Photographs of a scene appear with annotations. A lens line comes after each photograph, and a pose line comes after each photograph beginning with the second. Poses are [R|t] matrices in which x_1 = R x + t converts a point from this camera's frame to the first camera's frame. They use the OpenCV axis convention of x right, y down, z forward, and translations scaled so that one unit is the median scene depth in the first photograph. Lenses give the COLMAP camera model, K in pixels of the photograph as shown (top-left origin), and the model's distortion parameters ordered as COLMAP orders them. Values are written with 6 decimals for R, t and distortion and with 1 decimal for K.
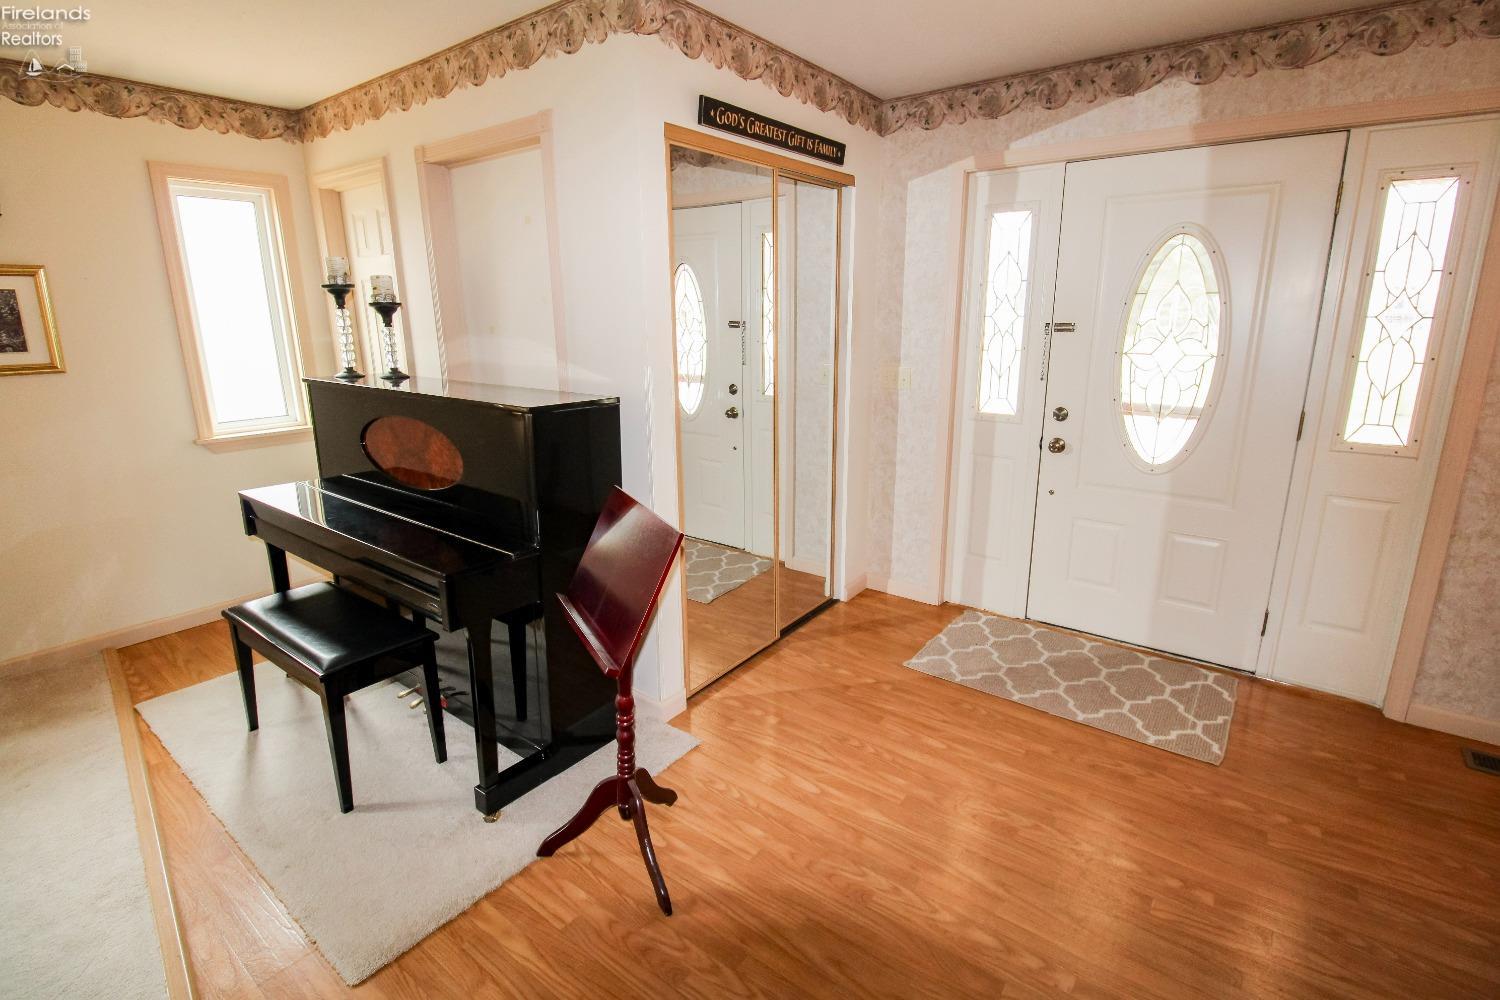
lens RADIAL K [[698.4, 0, 752.8], [0, 698.4, 483.3], [0, 0, 1]] dist [-0.002377, -0.011910]
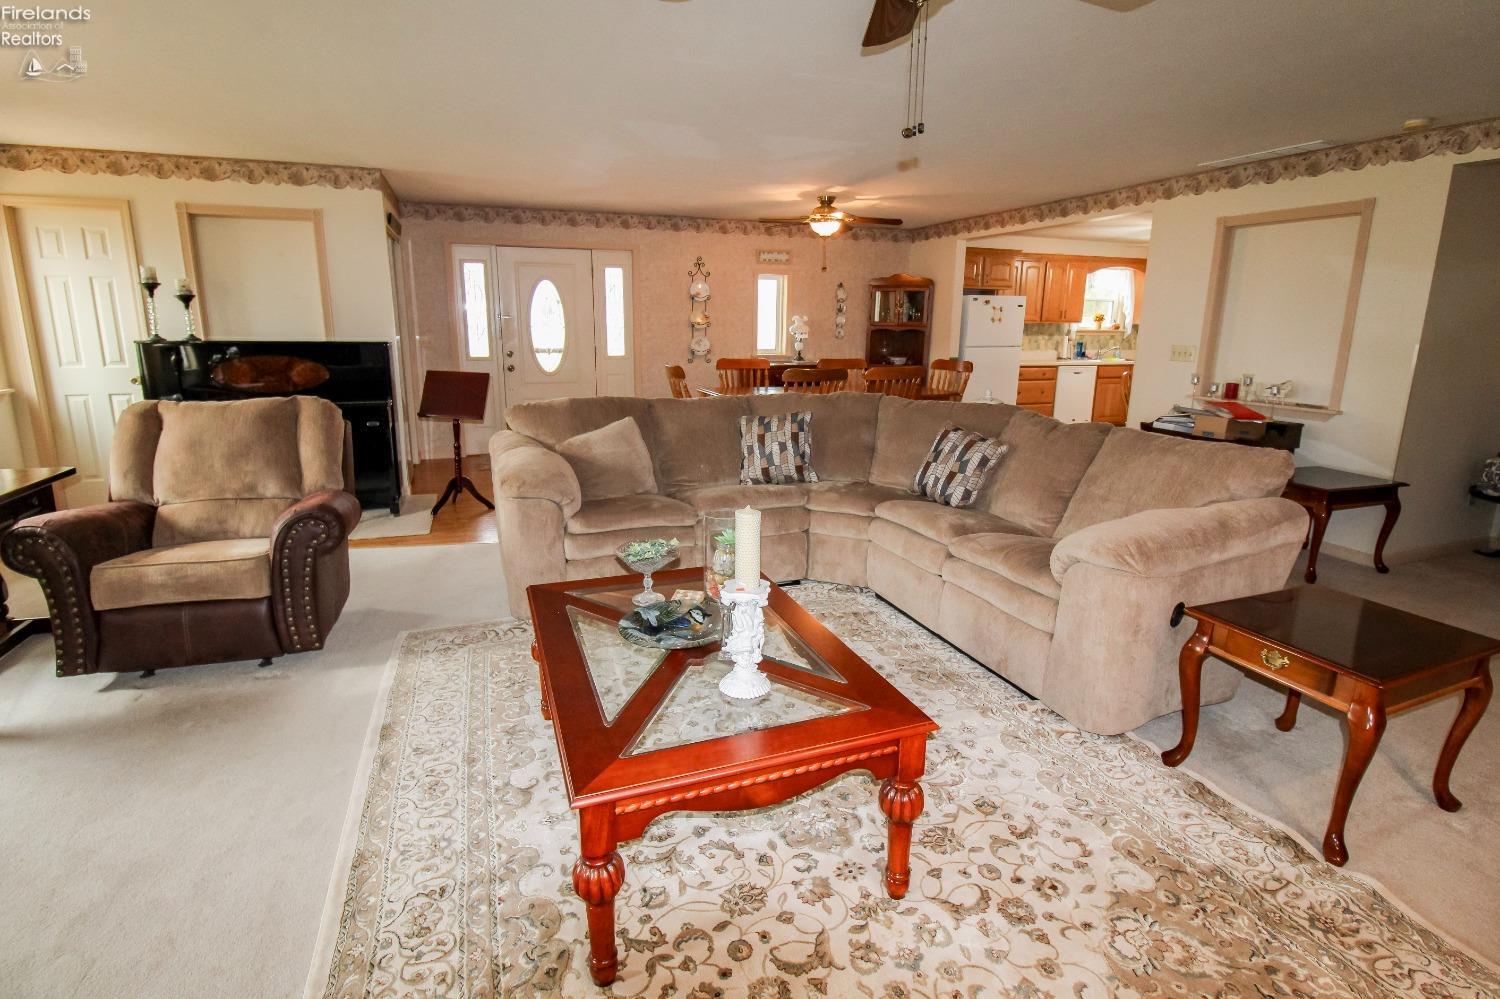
lens RADIAL K [[736.8, 0, 751.2], [0, 736.8, 484.8], [0, 0, 1]] dist [0.000448, -0.015044]
pose [[0.536451, -0.174127, 0.825772, -1.321566], [0.189093, 0.978405, 0.083471, 0.294402], [-0.822474, 0.111370, 0.557793, -1.039016]]
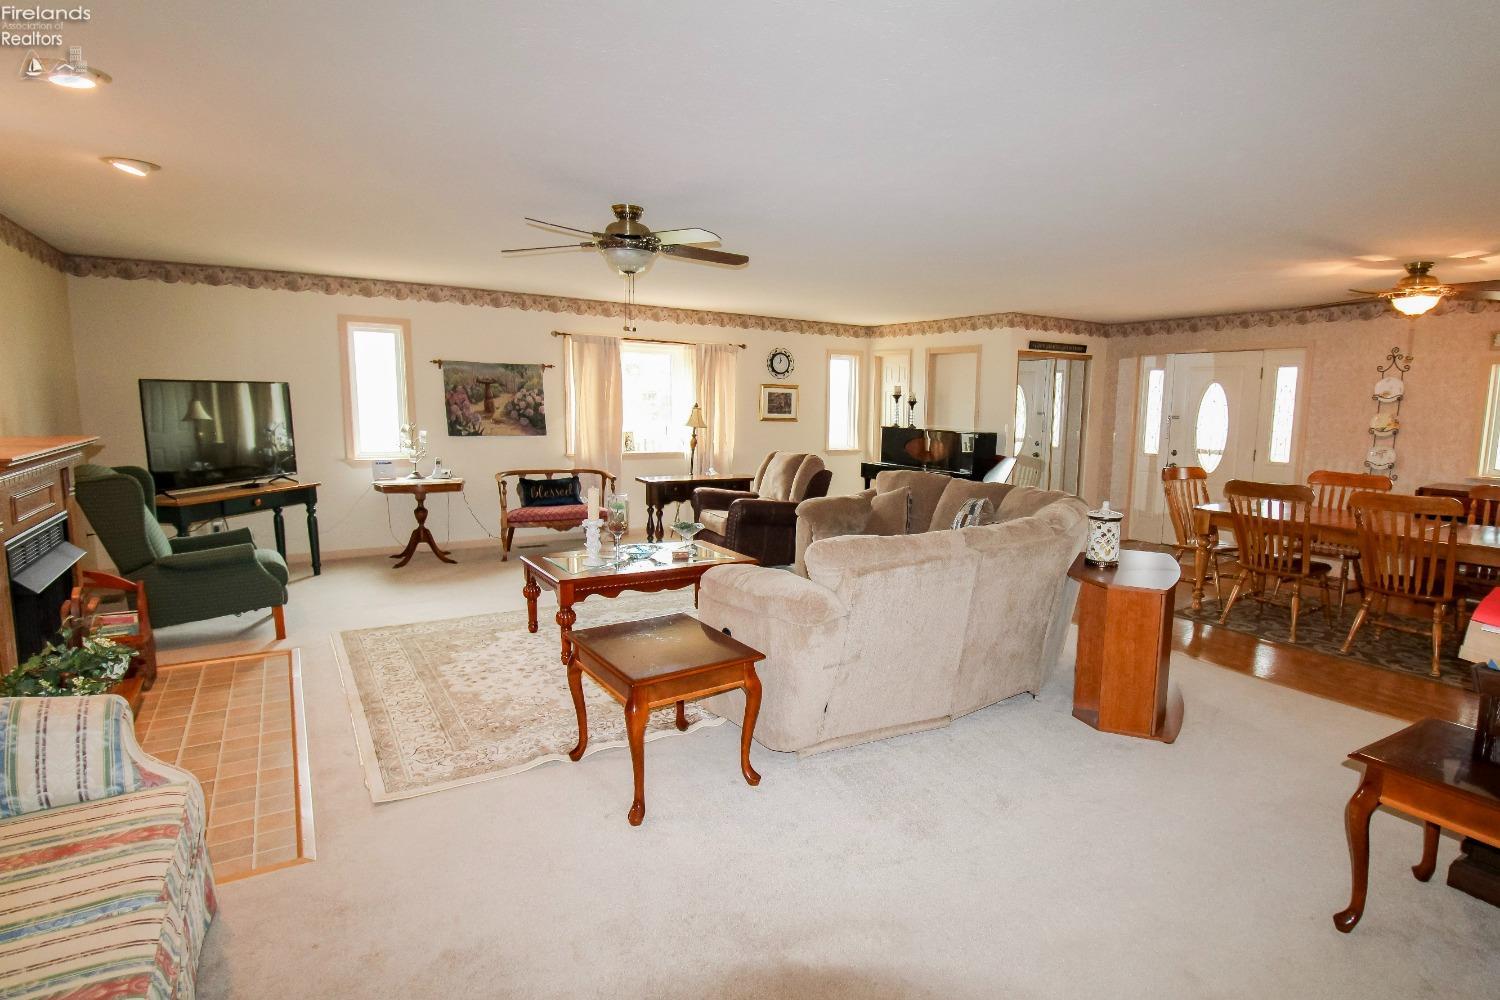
lens RADIAL K [[780.6, 0, 834.9], [0, 780.6, 514.9], [0, 0, 1]] dist [-0.001606, -0.001032]
pose [[0.953532, 0.066083, -0.293955, 0.142329], [-0.095818, 0.991508, -0.087919, 0.513546], [0.285649, 0.112000, 0.951767, -2.083401]]
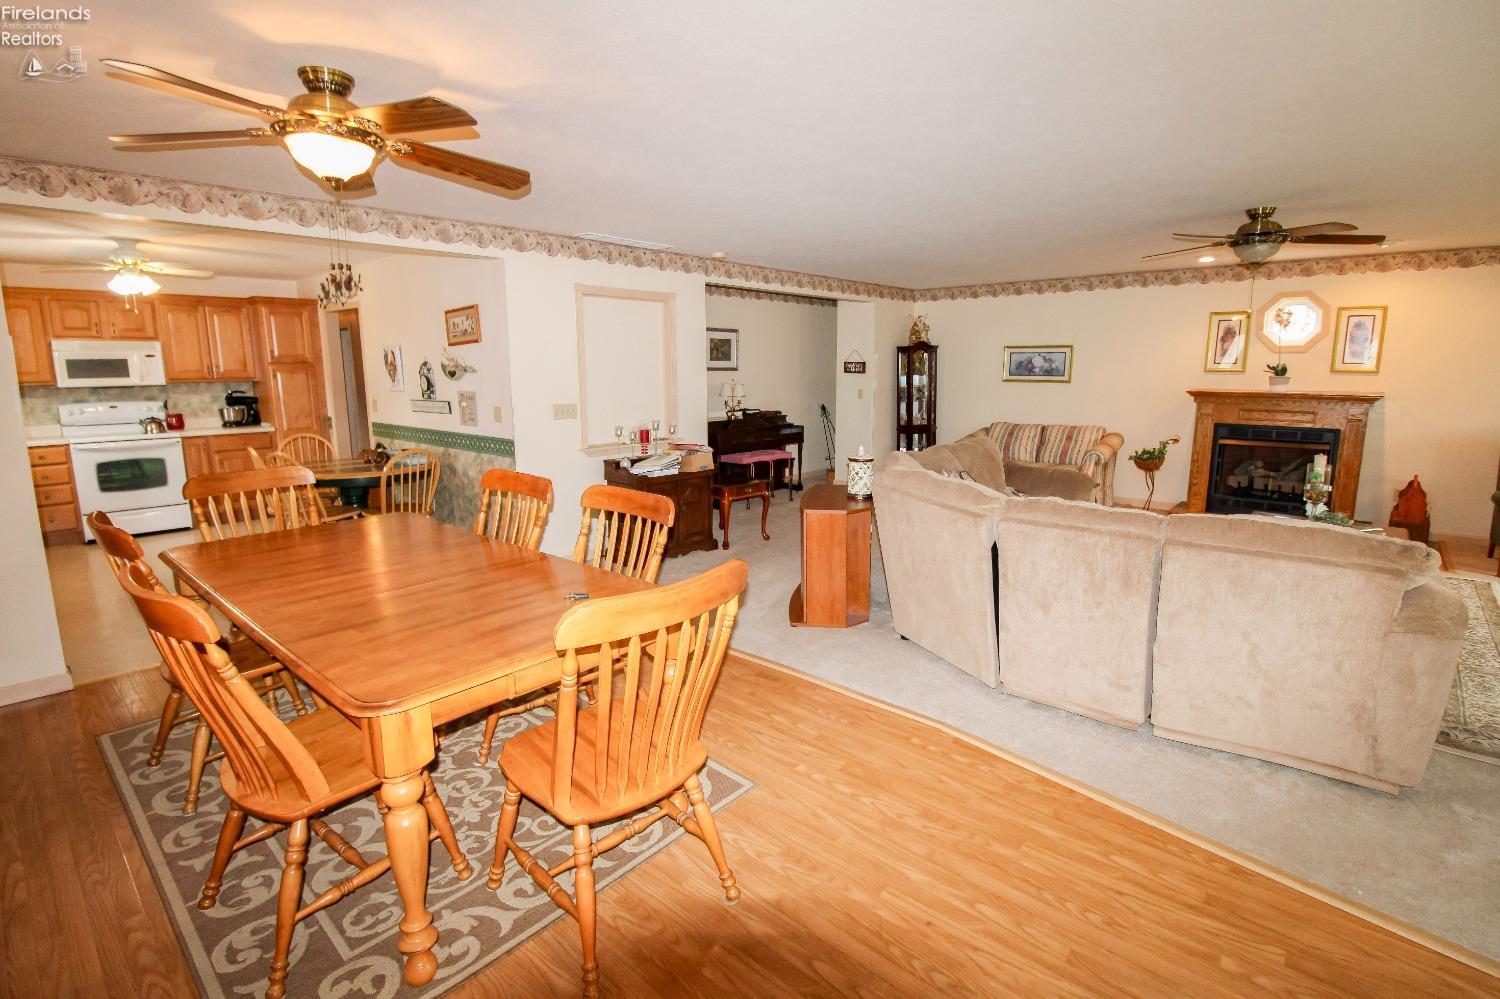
lens RADIAL K [[698.4, 0, 752.8], [0, 698.4, 482.8], [0, 0, 1]] dist [-0.002377, -0.011910]
pose [[-0.996976, -0.003730, 0.077626, 0.317762], [0.027160, 0.919140, 0.392993, -0.213145], [-0.072815, 0.393913, -0.916259, 0.825184]]
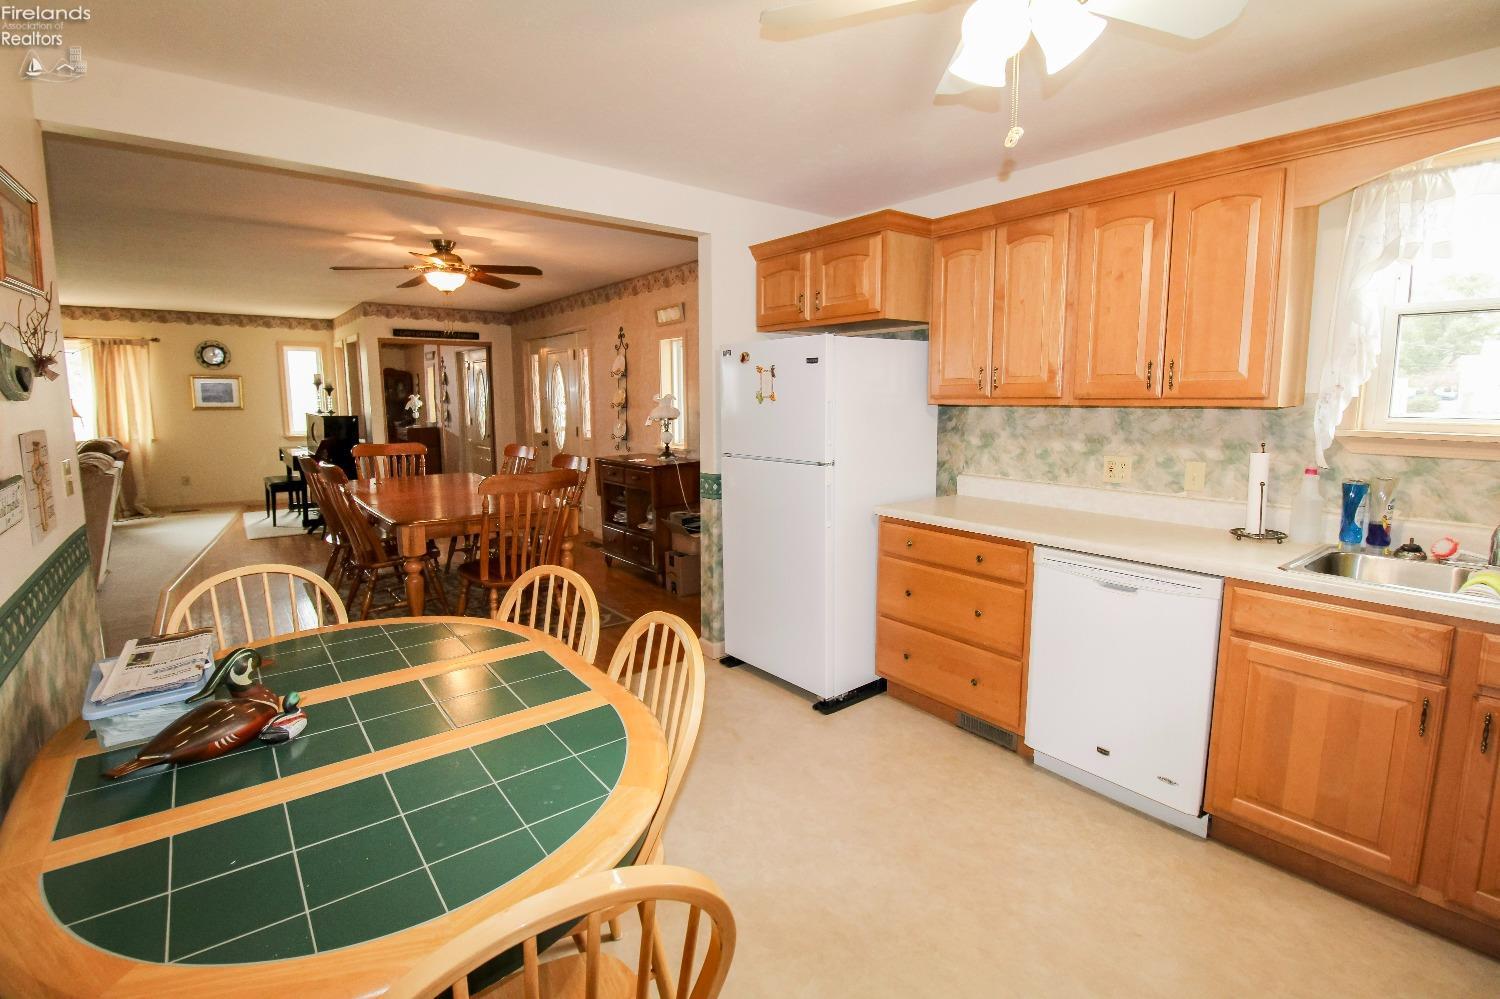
lens RADIAL K [[694.5, 0, 748.9], [0, 694.5, 483.7], [0, 0, 1]] dist [-0.001656, -0.012010]
pose [[0.965682, 0.037829, -0.256959, 2.020737], [-0.067442, 0.991923, -0.107425, 0.351440], [0.250820, 0.121068, 0.960433, -1.384400]]
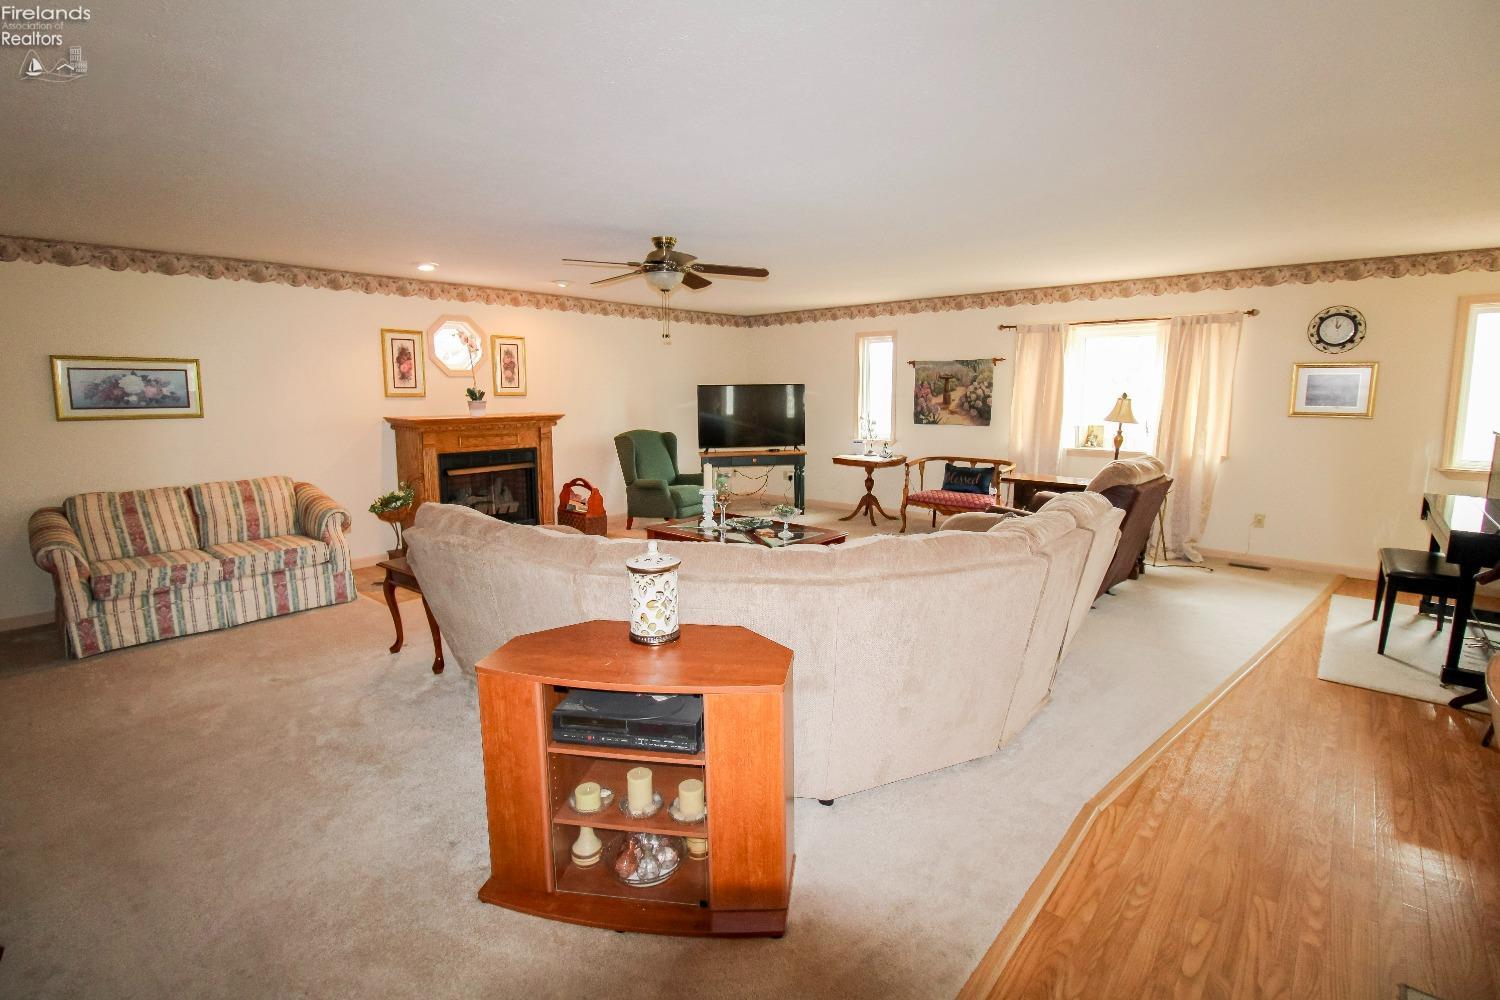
lens RADIAL K [[694.5, 0, 748.9], [0, 694.5, 484.2], [0, 0, 1]] dist [-0.001656, -0.012010]
pose [[-0.069423, 0.139801, -0.987743, 0.958427], [-0.233392, 0.960377, 0.152332, 0.114498], [0.969901, 0.241106, -0.034044, -0.508482]]
